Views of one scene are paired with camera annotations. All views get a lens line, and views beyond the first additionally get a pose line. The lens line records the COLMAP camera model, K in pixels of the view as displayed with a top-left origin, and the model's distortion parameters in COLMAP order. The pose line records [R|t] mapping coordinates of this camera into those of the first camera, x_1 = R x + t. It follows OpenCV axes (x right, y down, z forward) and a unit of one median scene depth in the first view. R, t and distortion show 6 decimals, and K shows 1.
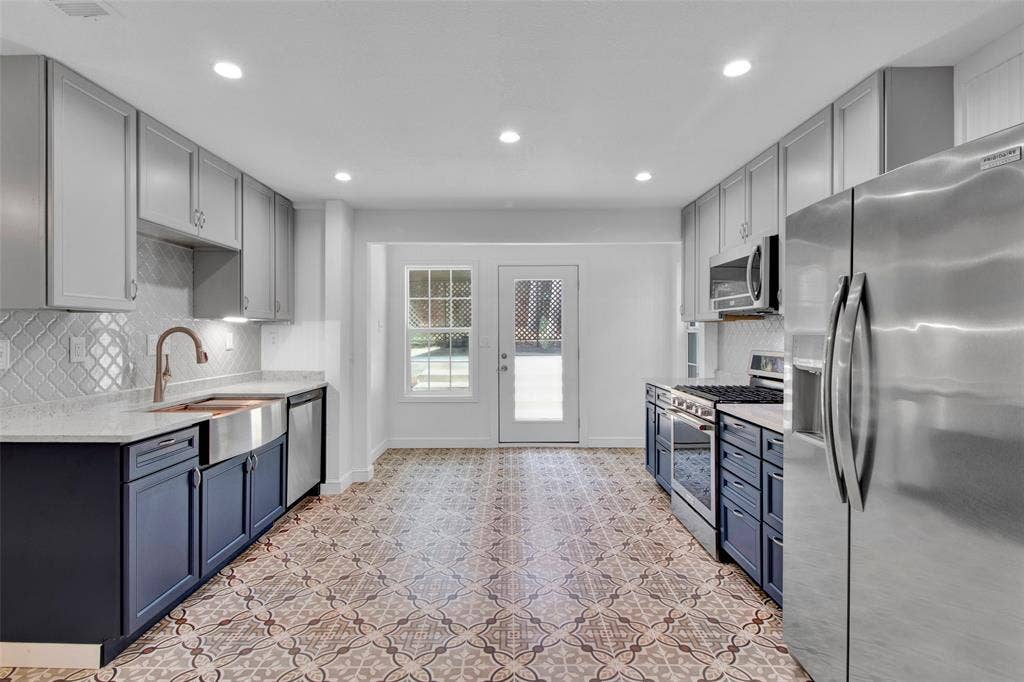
lens RADIAL K [[489.1, 0, 510.4], [0, 489.1, 334.2], [0, 0, 1]] dist [0.003112, -0.015550]
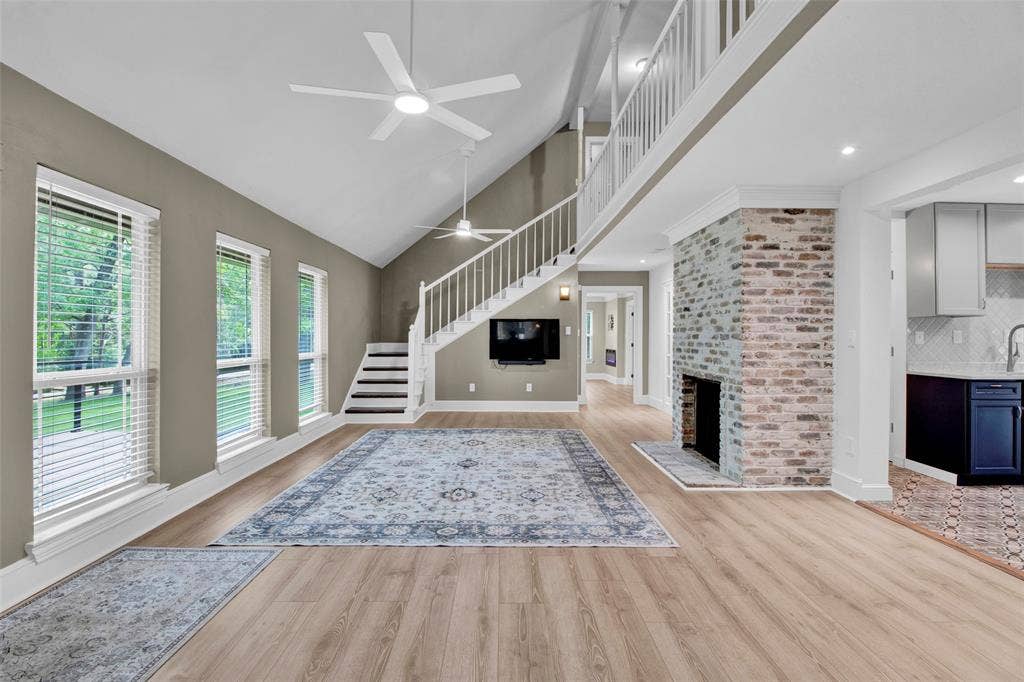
lens RADIAL K [[489.1, 0, 510.4], [0, 489.1, 334.2], [0, 0, 1]] dist [0.003112, -0.015550]
pose [[0.012922, -0.002408, -0.999914, 0.702692], [-0.005412, 0.999982, -0.002478, 0.025591], [0.999902, 0.005444, 0.012908, -0.551444]]
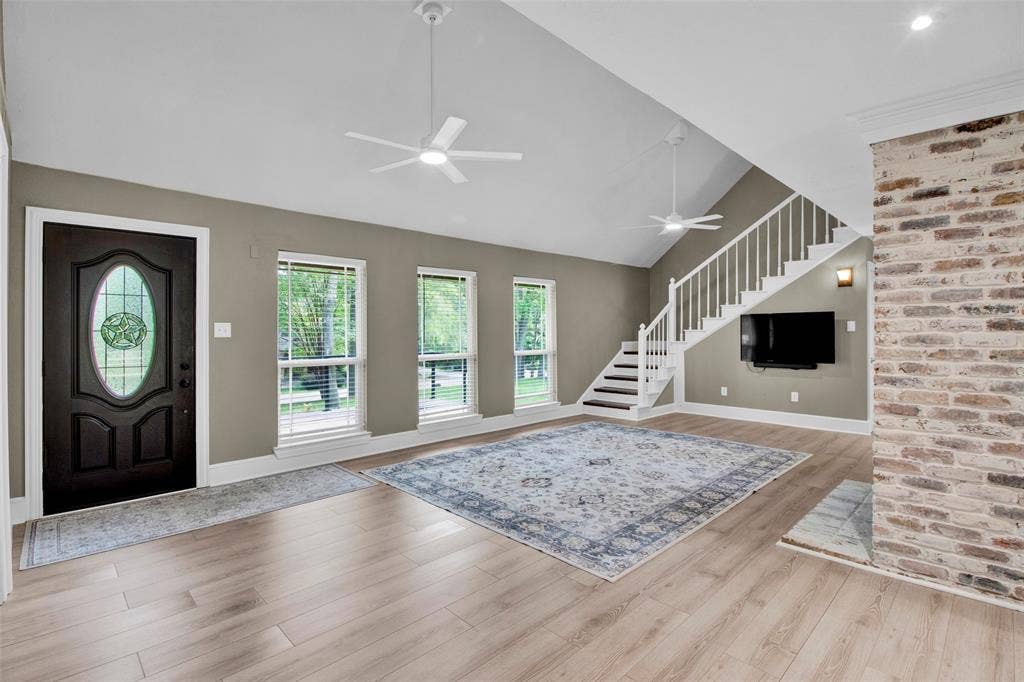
lens RADIAL K [[489.1, 0, 510.4], [0, 489.1, 334.2], [0, 0, 1]] dist [0.003112, -0.015550]
pose [[-0.717057, 0.009775, -0.696946, 0.487267], [0.006628, 0.999952, 0.007206, 0.008791], [0.696983, 0.000548, -0.717088, 0.164147]]
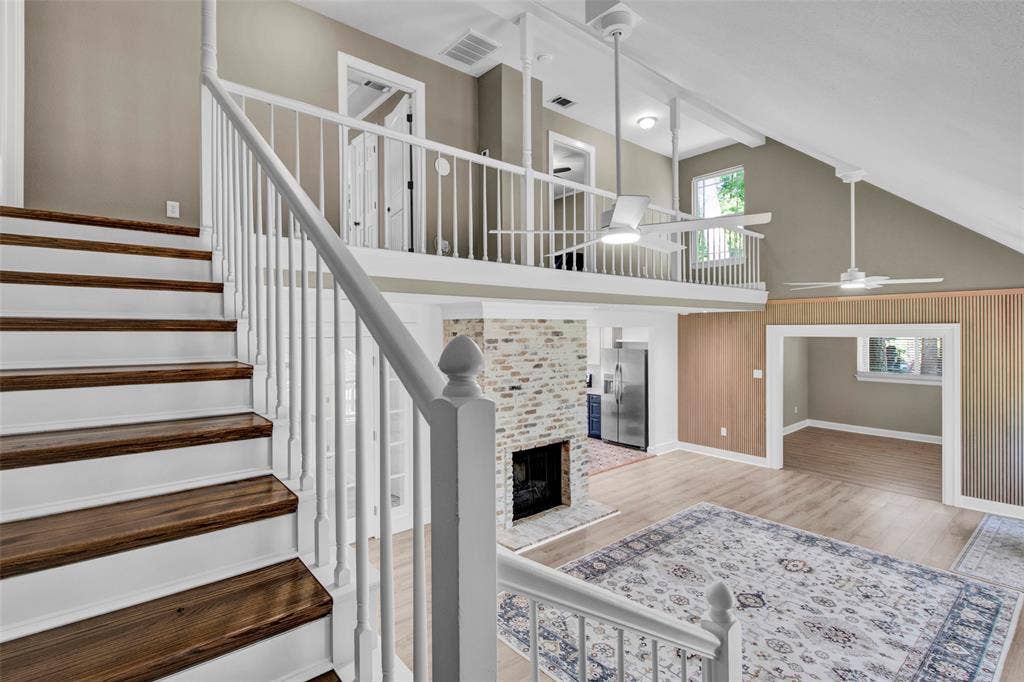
lens RADIAL K [[477.5, 0, 501.5], [0, 477.5, 328.8], [0, 0, 1]] dist [0.001615, -0.004025]
pose [[0.776994, 0.002386, 0.629503, -1.793434], [0.000317, 0.999991, -0.004181, -0.240652], [-0.629508, 0.003448, 0.776987, -1.145430]]
